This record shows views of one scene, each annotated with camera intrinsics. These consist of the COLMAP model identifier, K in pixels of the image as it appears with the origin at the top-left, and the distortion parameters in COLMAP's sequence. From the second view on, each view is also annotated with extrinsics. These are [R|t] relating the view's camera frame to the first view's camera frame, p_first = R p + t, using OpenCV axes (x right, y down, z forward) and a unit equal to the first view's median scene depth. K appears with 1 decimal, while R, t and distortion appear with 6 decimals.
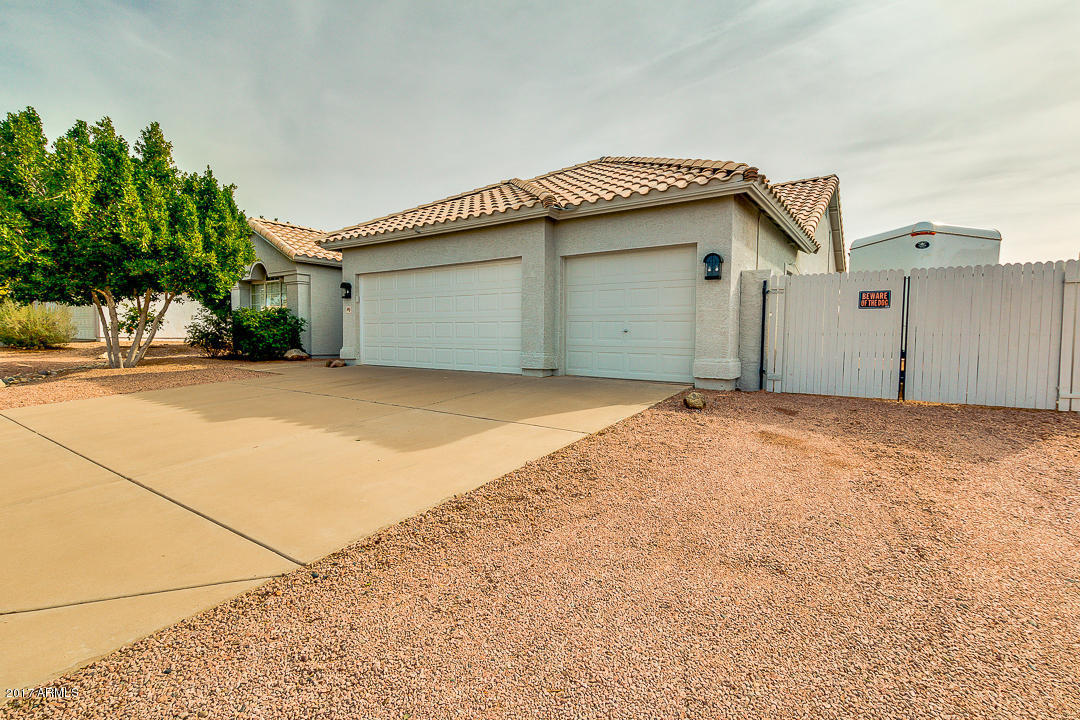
lens RADIAL K [[495.0, 0, 535.7], [0, 495.0, 362.9], [0, 0, 1]] dist [0.010142, -0.006398]
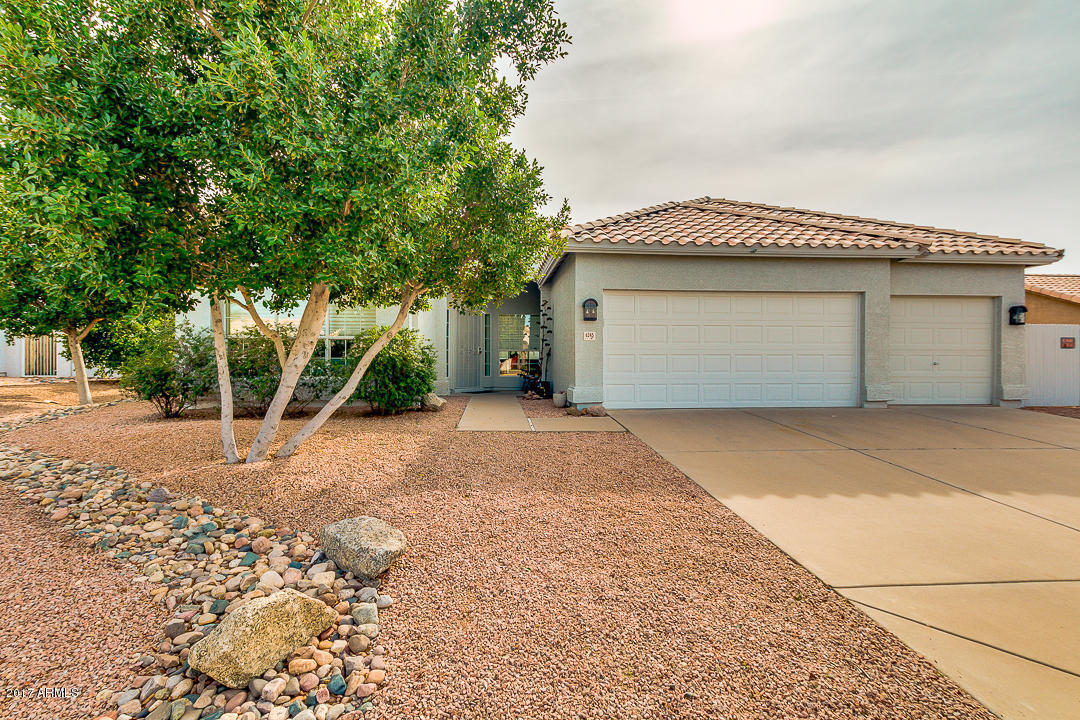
lens RADIAL K [[495.0, 0, 535.7], [0, 495.0, 362.9], [0, 0, 1]] dist [0.010142, -0.006398]
pose [[0.781239, 0.006370, 0.624200, -1.314493], [0.045774, 0.996671, -0.067462, -0.029901], [-0.622552, 0.081276, 0.778347, 0.678477]]
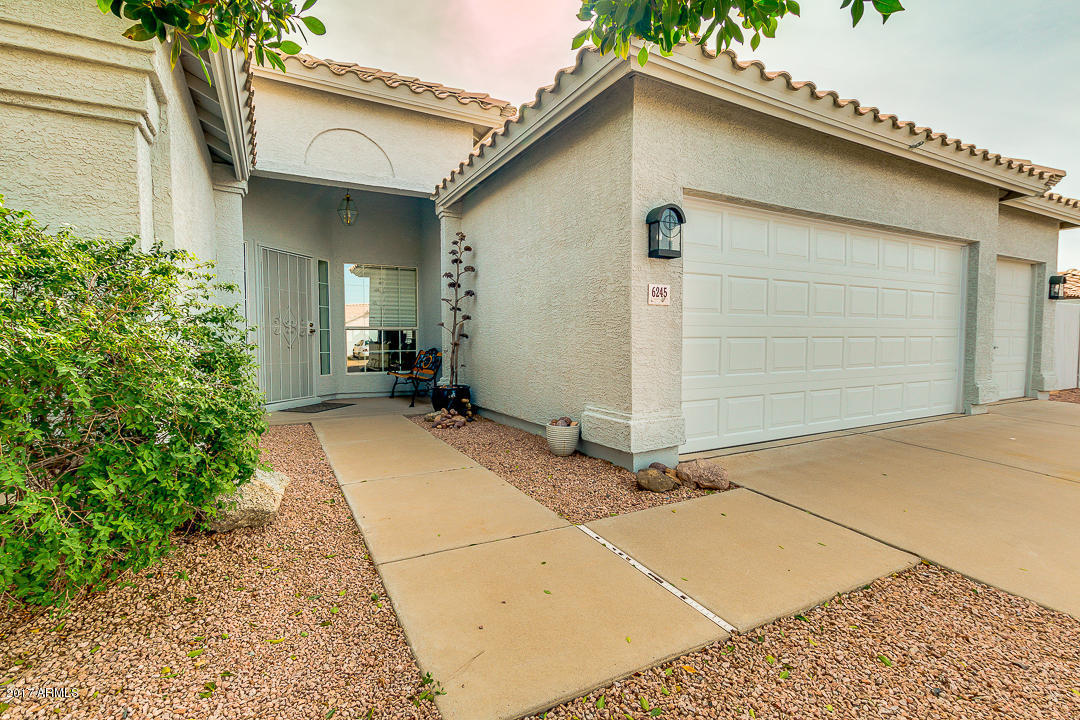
lens RADIAL K [[495.0, 0, 535.7], [0, 495.0, 362.9], [0, 0, 1]] dist [0.010142, -0.006398]
pose [[0.470377, -0.034738, 0.881782, -1.019821], [0.075690, 0.997131, -0.001094, -0.098835], [-0.879214, 0.067257, 0.471657, 1.320002]]
